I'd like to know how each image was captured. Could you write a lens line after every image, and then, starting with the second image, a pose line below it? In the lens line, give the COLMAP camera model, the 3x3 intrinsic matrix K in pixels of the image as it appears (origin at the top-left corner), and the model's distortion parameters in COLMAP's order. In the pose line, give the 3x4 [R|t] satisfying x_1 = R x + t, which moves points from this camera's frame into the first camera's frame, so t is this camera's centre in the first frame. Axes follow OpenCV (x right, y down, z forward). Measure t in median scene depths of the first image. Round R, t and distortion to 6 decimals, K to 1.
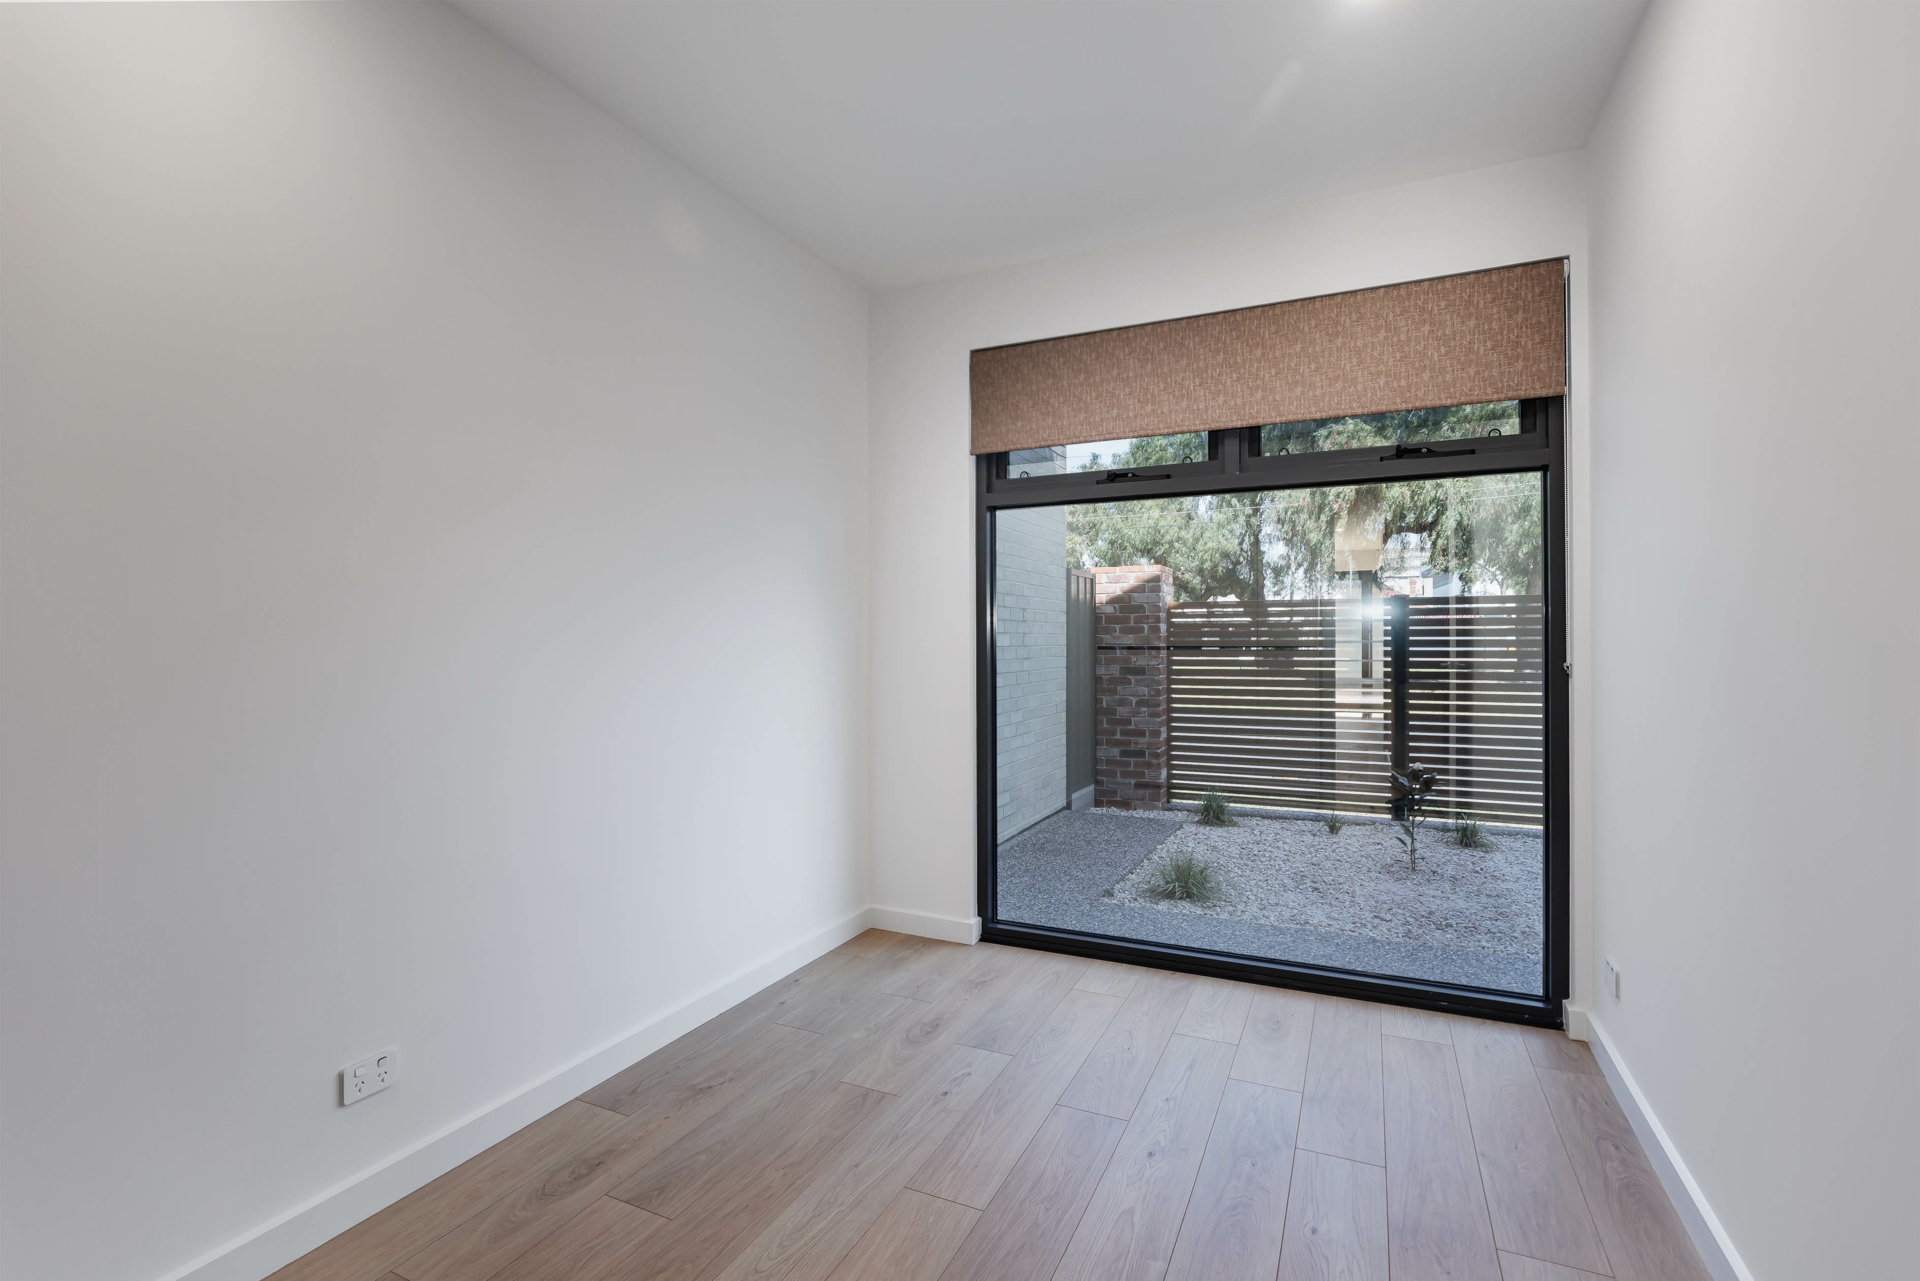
lens RADIAL K [[885.9, 0, 960.0], [0, 885.9, 640.5], [0, 0, 1]] dist [0.002973, 0.000201]
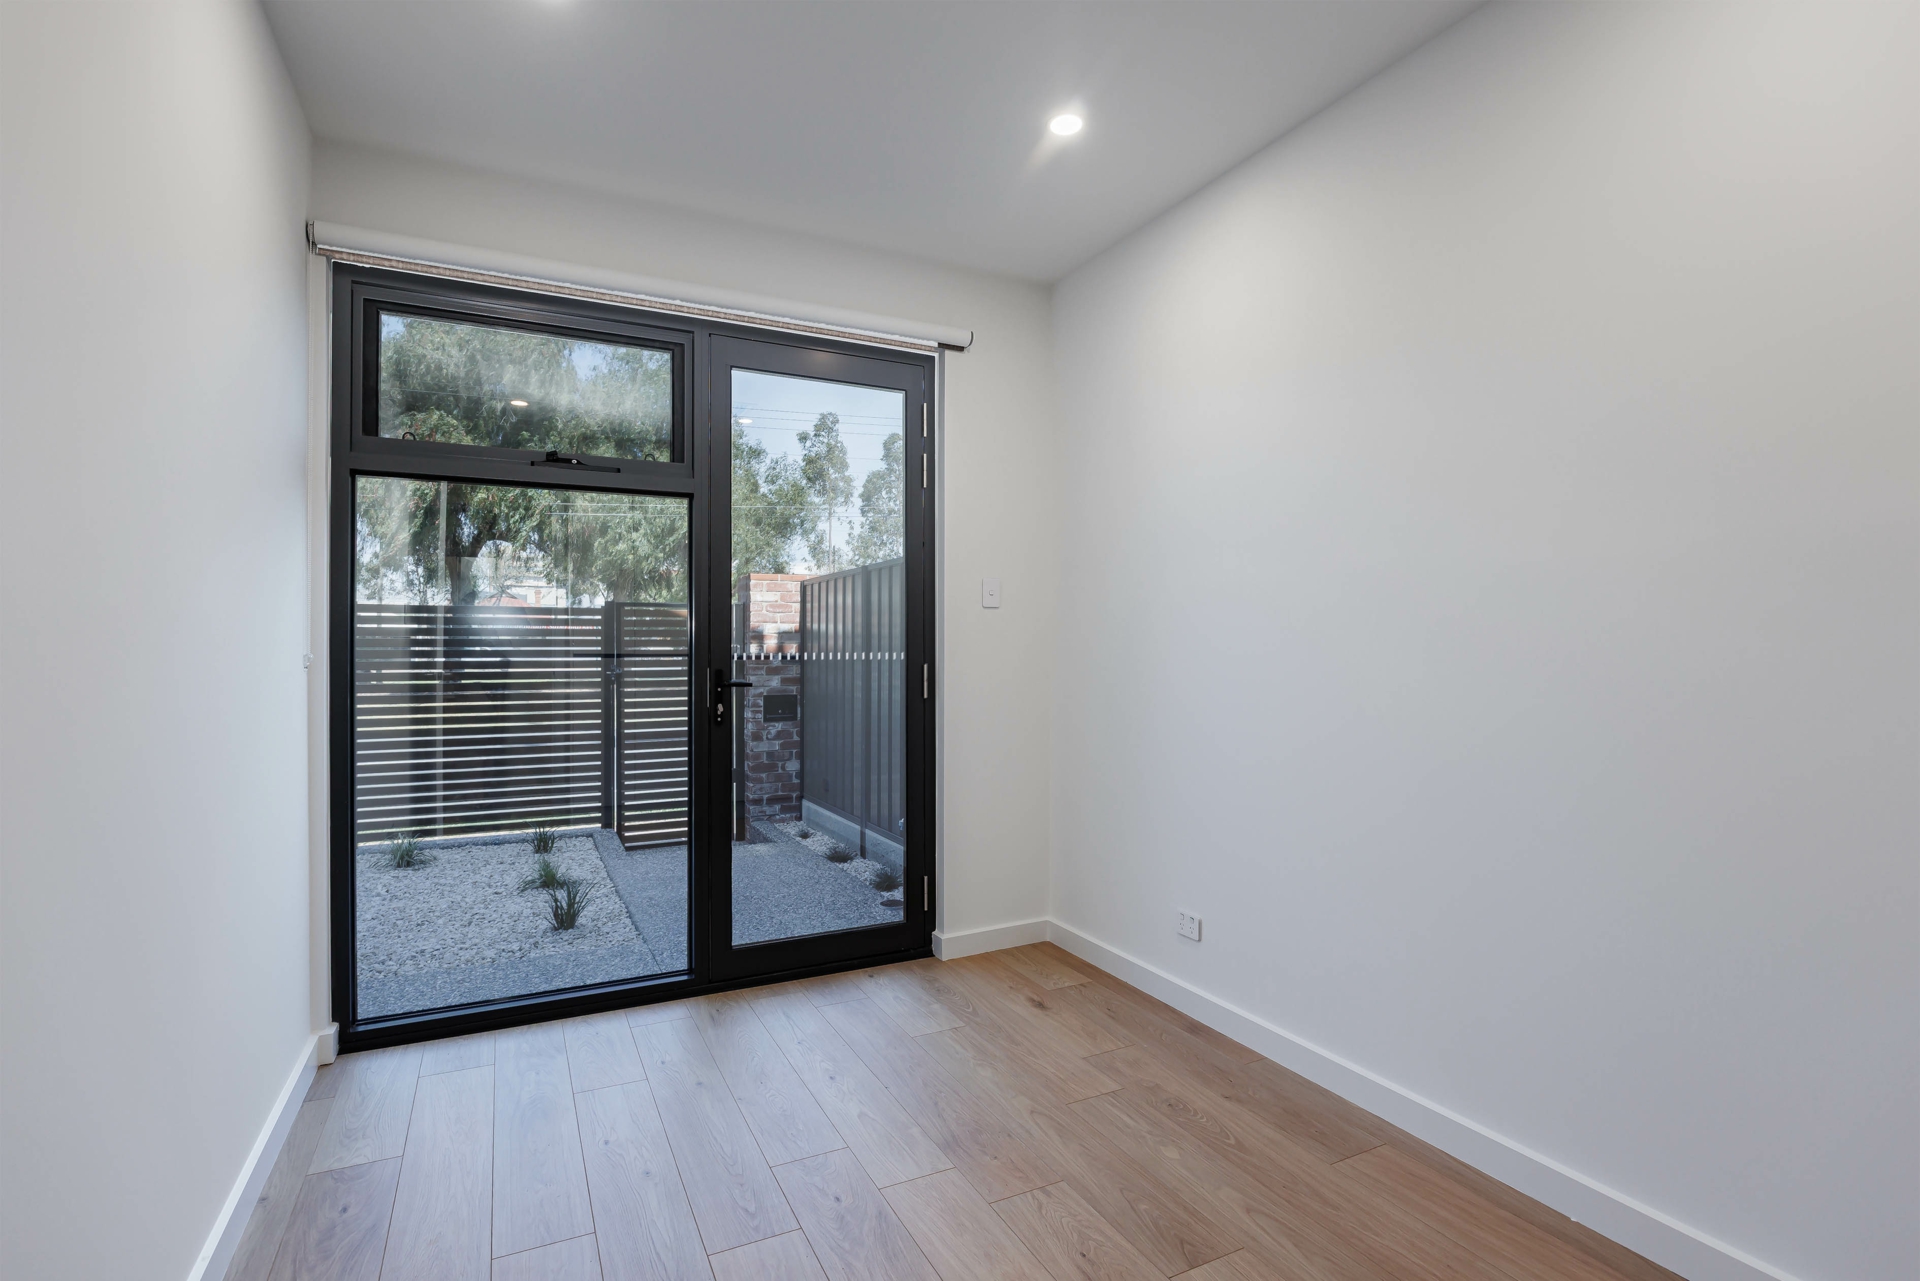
lens RADIAL K [[916.8, 0, 960.0], [0, 916.8, 640.5], [0, 0, 1]] dist [0.000362, 0.000079]
pose [[0.619304, 0.009046, 0.785099, -0.199537], [-0.000874, 0.999941, -0.010831, 0.001069], [-0.785151, 0.006021, 0.619275, 0.090396]]
